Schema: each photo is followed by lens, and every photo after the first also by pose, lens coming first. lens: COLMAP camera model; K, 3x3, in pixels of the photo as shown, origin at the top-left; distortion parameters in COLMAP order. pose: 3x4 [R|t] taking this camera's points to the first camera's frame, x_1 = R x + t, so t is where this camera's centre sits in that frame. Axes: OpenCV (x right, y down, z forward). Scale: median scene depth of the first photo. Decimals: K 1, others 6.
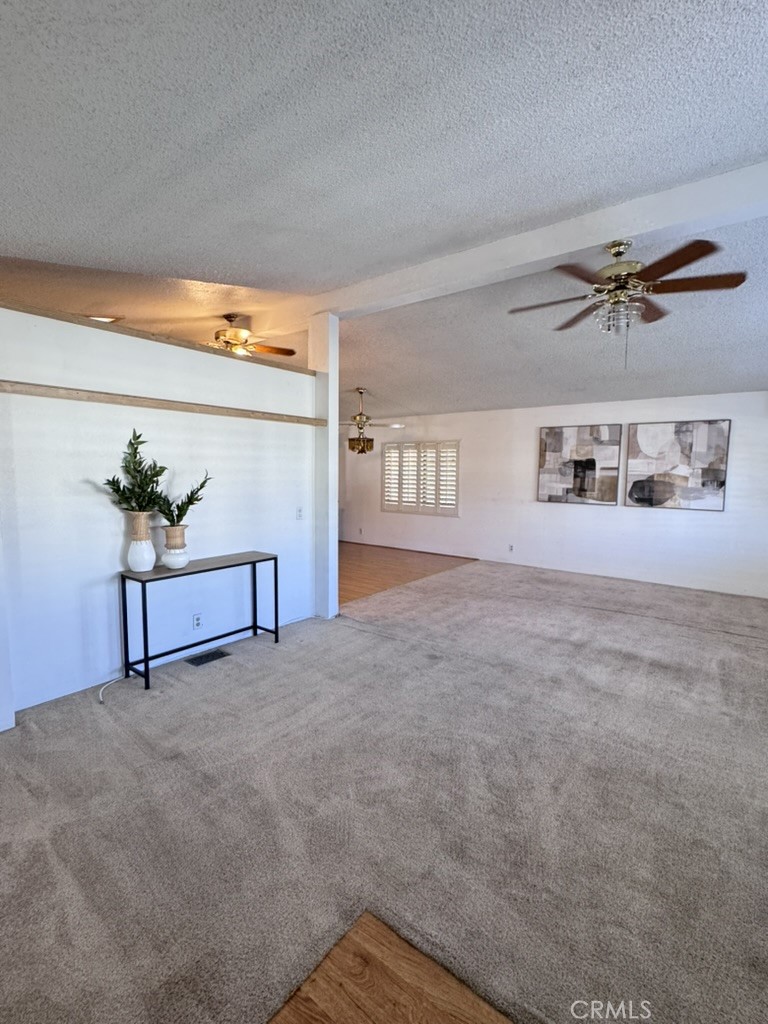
lens RADIAL K [[478.9, 0, 384.1], [0, 478.9, 510.9], [0, 0, 1]] dist [-0.000978, -0.000547]
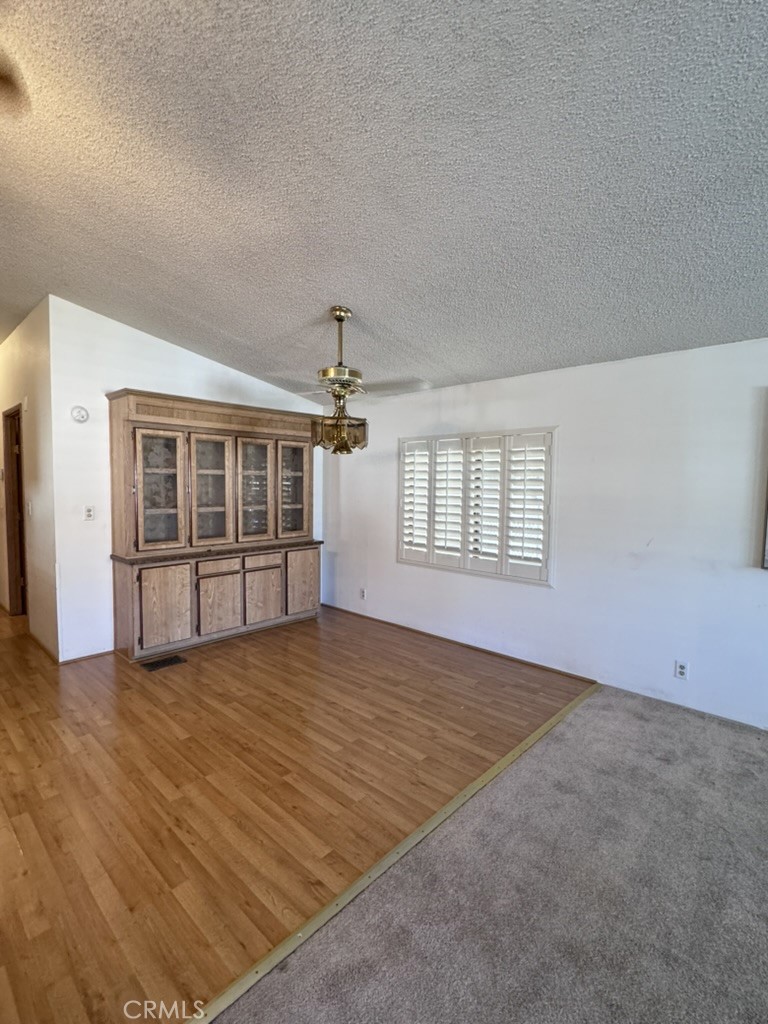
lens RADIAL K [[478.9, 0, 385.6], [0, 478.9, 514.6], [0, 0, 1]] dist [-0.000978, -0.000547]
pose [[0.995986, 0.010428, -0.088899, 0.031869], [-0.012365, 0.999698, -0.021261, -0.044964], [0.088650, 0.022275, 0.995814, 0.478834]]
